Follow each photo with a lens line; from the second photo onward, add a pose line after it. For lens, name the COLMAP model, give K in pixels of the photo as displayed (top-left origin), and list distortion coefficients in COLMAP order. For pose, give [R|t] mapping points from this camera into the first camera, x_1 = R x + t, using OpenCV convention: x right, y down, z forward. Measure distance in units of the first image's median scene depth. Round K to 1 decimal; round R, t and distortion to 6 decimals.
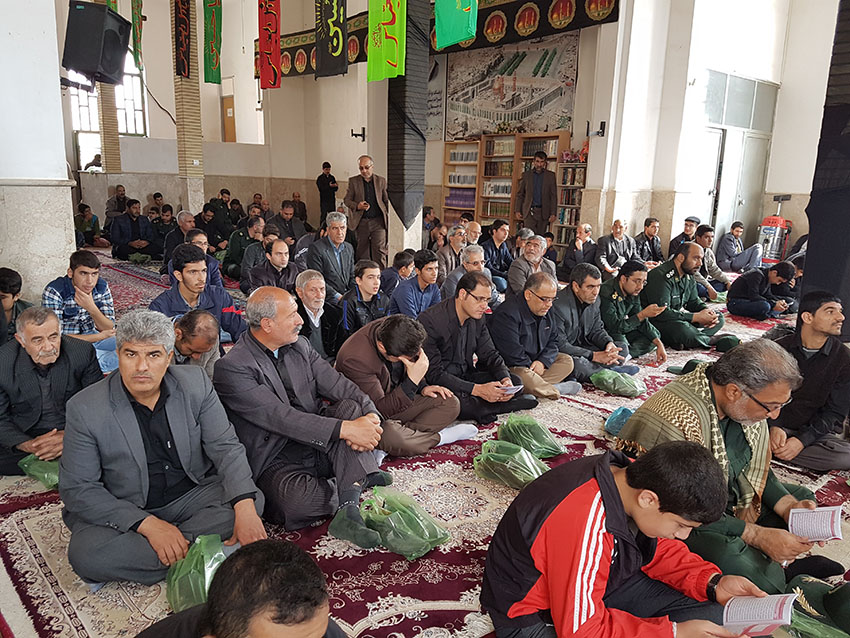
lens RADIAL K [[684.1, 0, 425.0], [0, 684.1, 319.0], [0, 0, 1]] dist [-0.014405, -0.006098]
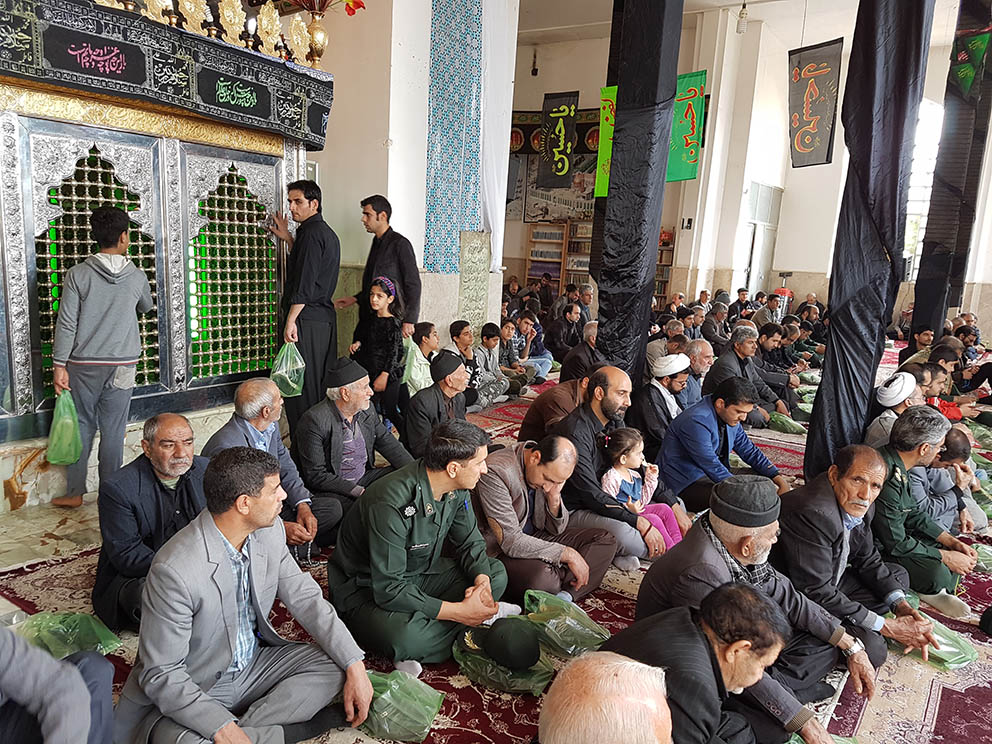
lens RADIAL K [[736.4, 0, 496.0], [0, 736.4, 372.0], [0, 0, 1]] dist [0.004450, 0.000712]
pose [[0.975318, -0.010797, 0.220541, -0.339538], [0.016659, 0.999555, -0.024739, 0.037289], [-0.220176, 0.027802, 0.975064, -0.264012]]
